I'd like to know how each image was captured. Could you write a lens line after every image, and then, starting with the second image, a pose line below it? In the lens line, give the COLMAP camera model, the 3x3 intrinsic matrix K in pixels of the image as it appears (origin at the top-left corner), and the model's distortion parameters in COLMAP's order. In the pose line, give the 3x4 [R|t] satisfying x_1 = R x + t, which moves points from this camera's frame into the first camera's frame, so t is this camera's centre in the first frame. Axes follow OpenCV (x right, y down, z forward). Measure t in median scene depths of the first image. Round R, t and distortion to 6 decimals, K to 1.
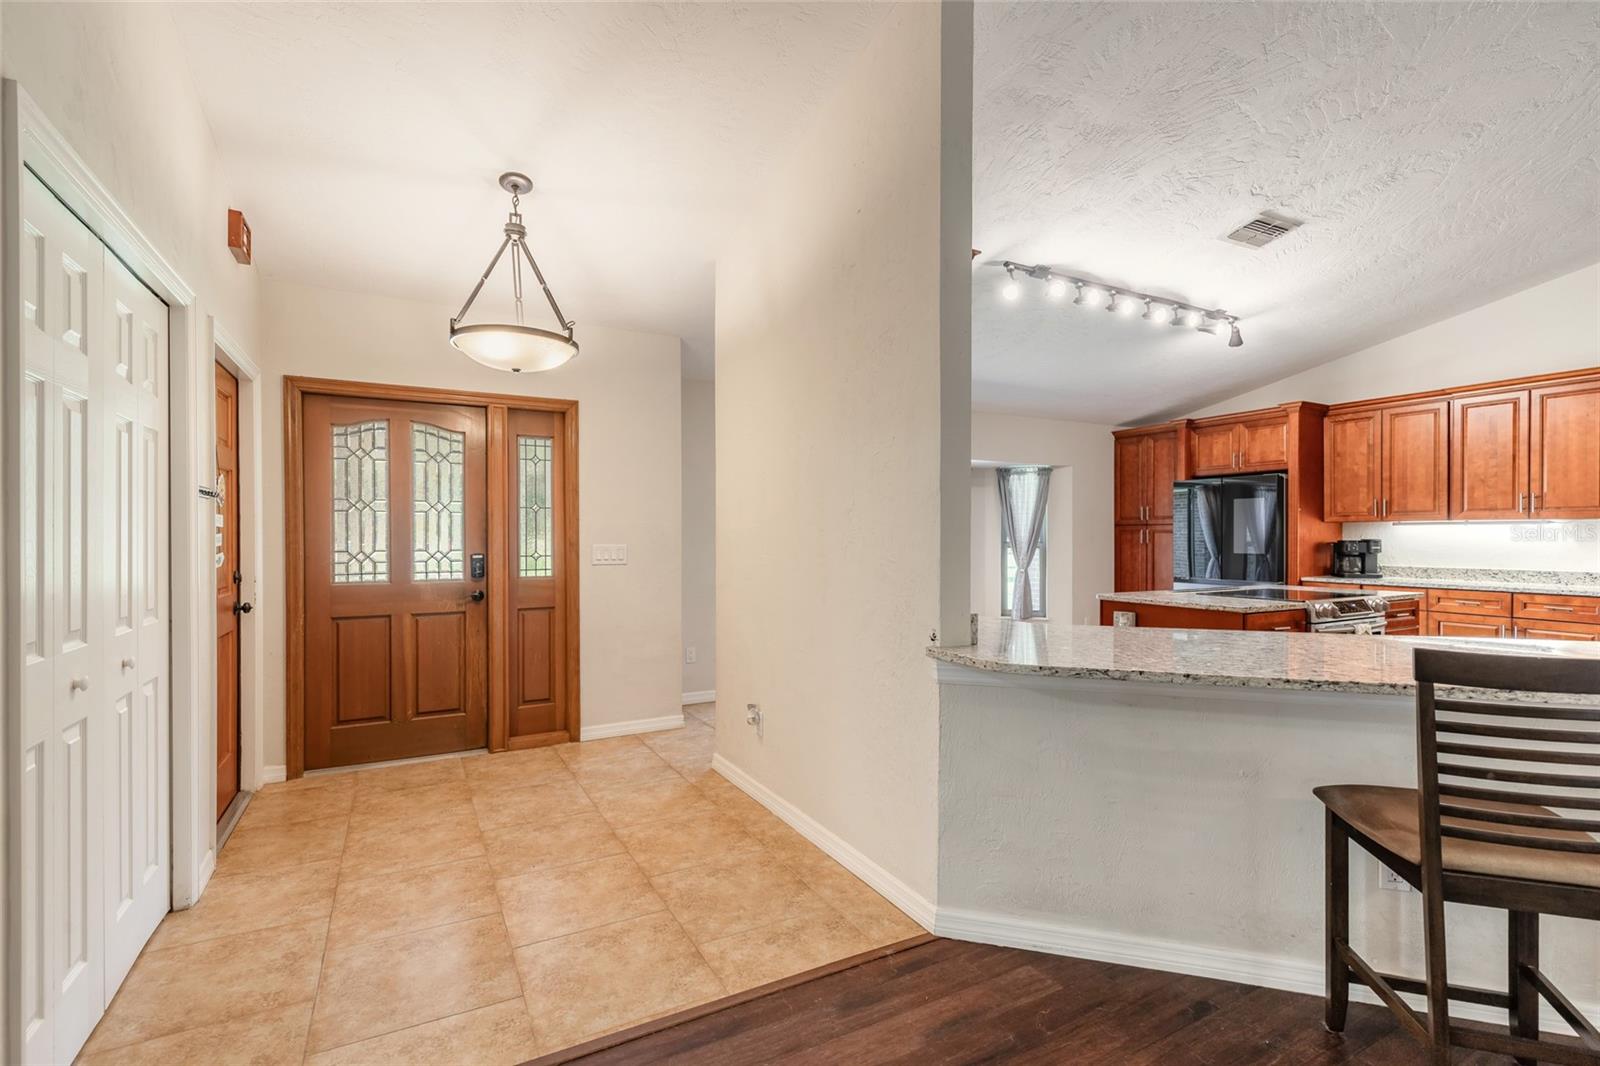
lens RADIAL K [[726.6, 0, 801.6], [0, 726.6, 530.6], [0, 0, 1]] dist [0.011905, -0.002330]
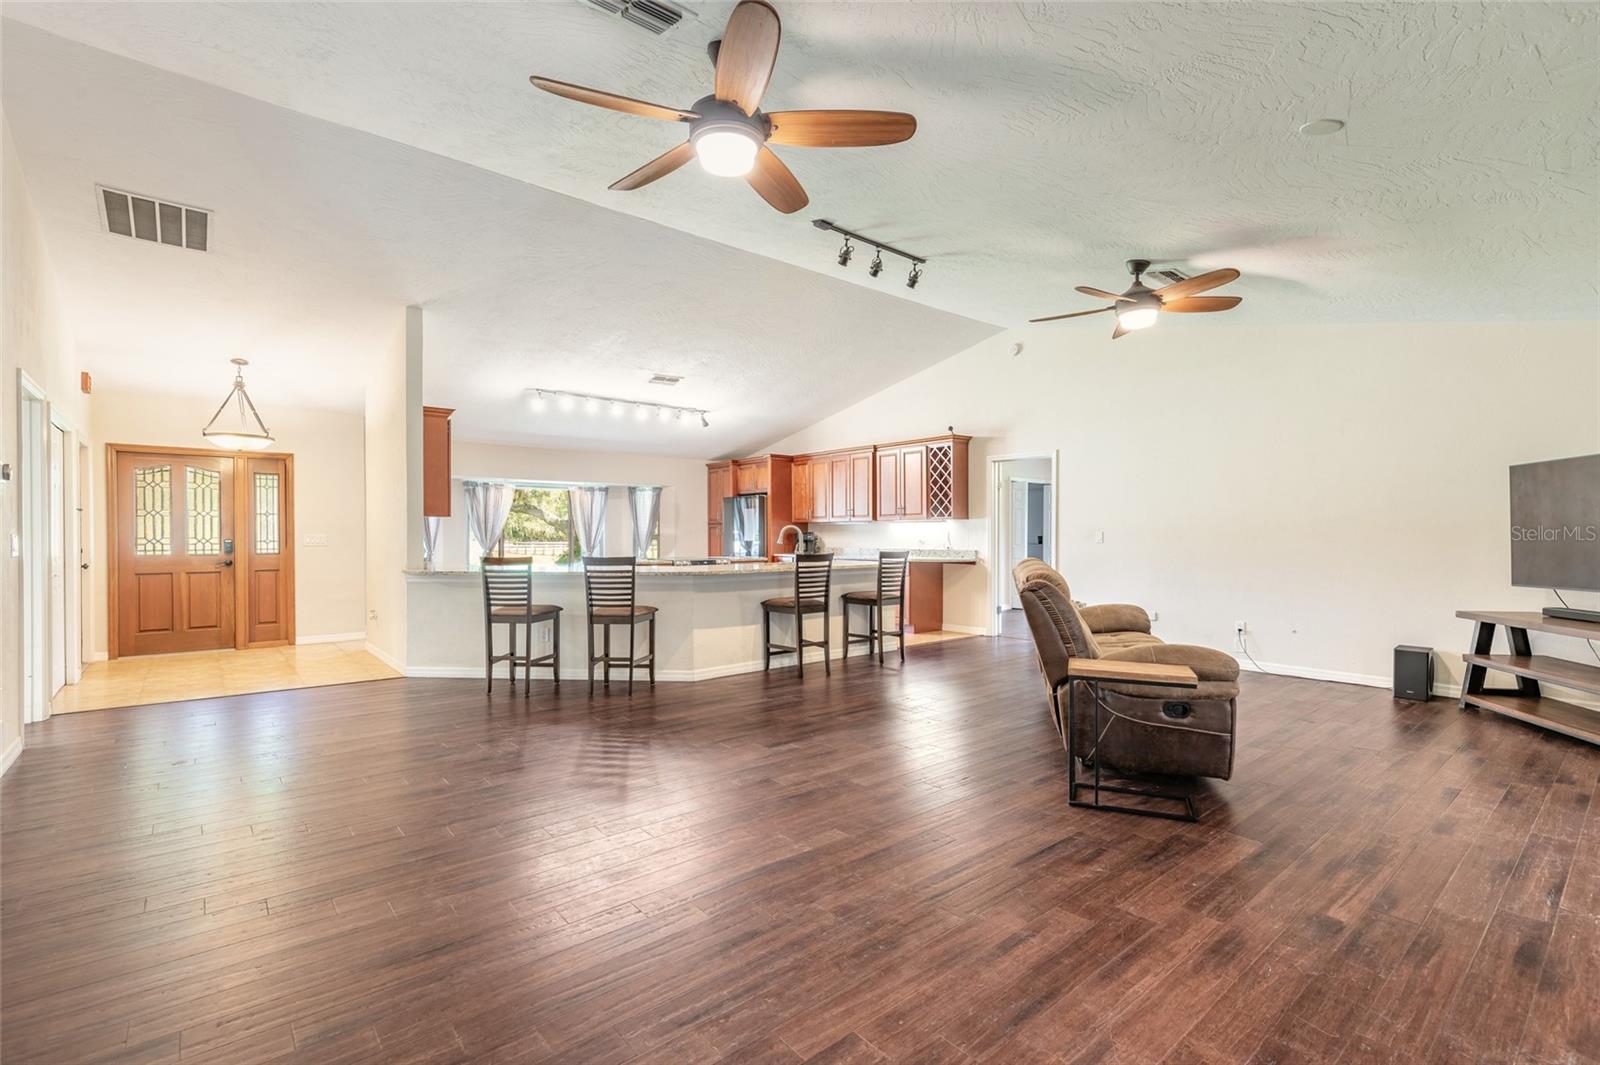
lens RADIAL K [[726.6, 0, 802.4], [0, 726.6, 530.3], [0, 0, 1]] dist [0.011905, -0.002330]
pose [[0.981924, -0.000999, 0.189274, 0.575983], [0.000638, 0.999998, 0.001970, 0.005560], [-0.189275, -0.001814, 0.981922, -0.991276]]
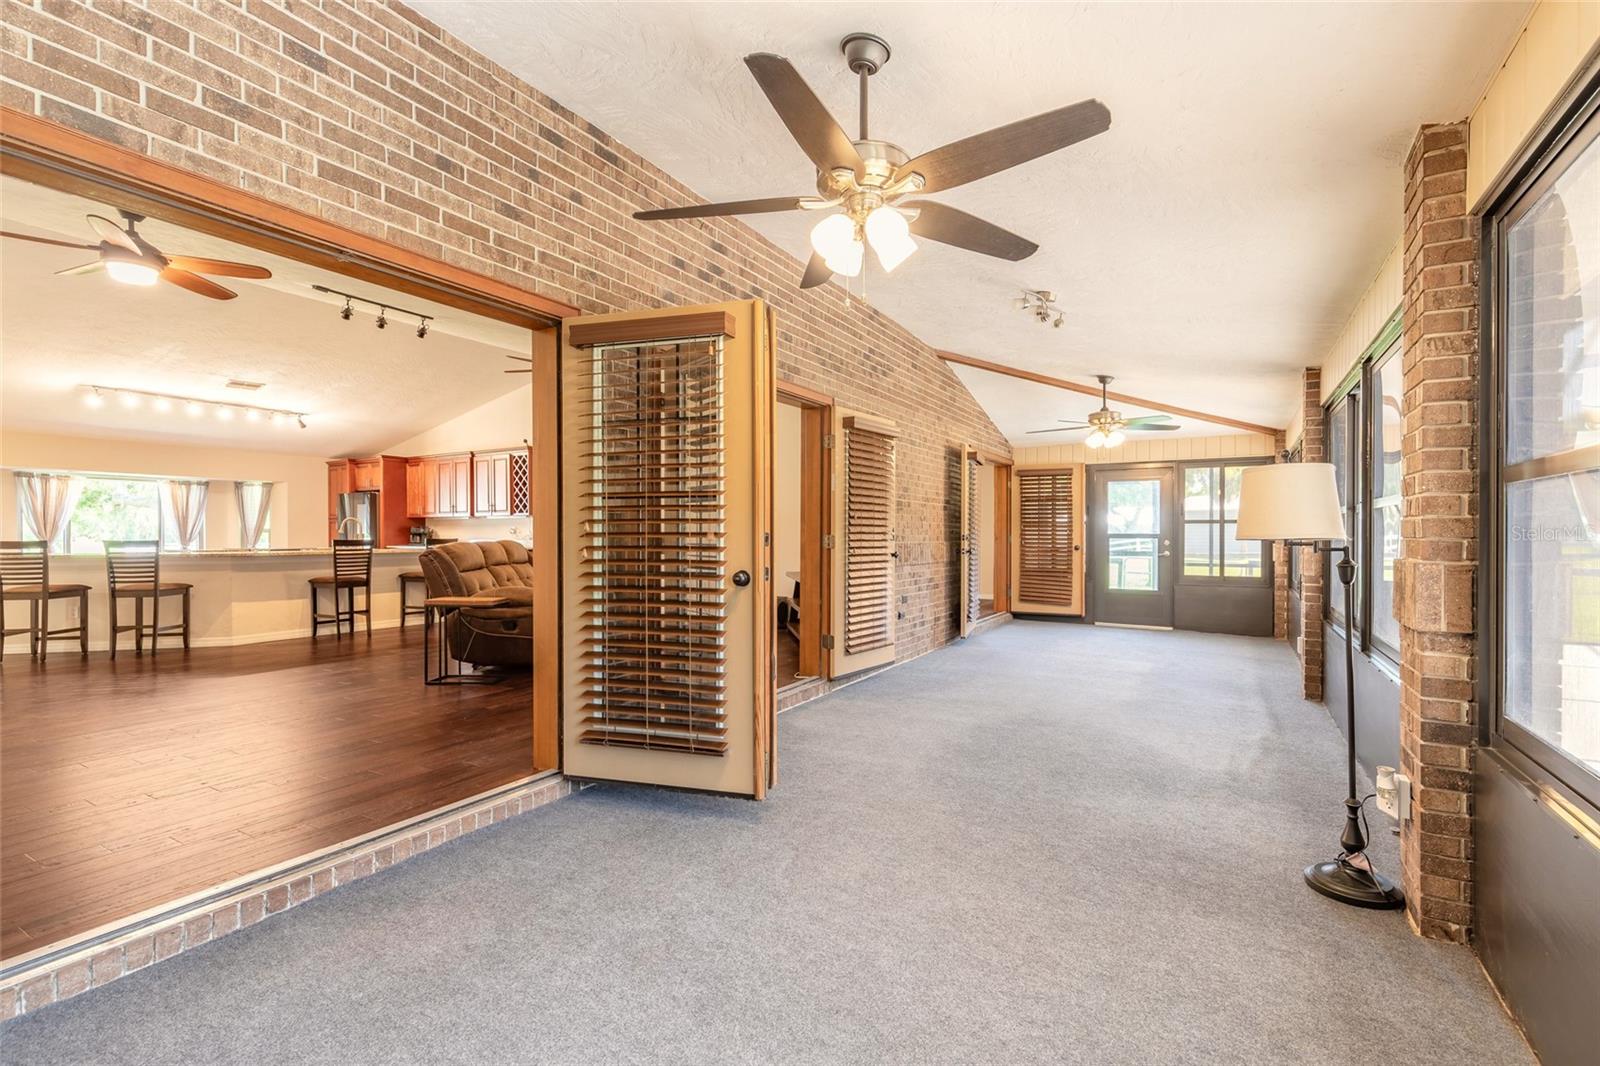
lens RADIAL K [[726.6, 0, 801.4], [0, 726.6, 531.3], [0, 0, 1]] dist [0.011905, -0.002330]
pose [[0.865536, 0.001809, 0.500844, 0.913861], [-0.002513, 0.999997, 0.000730, 0.029095], [-0.500841, -0.001891, 0.865537, -1.665783]]
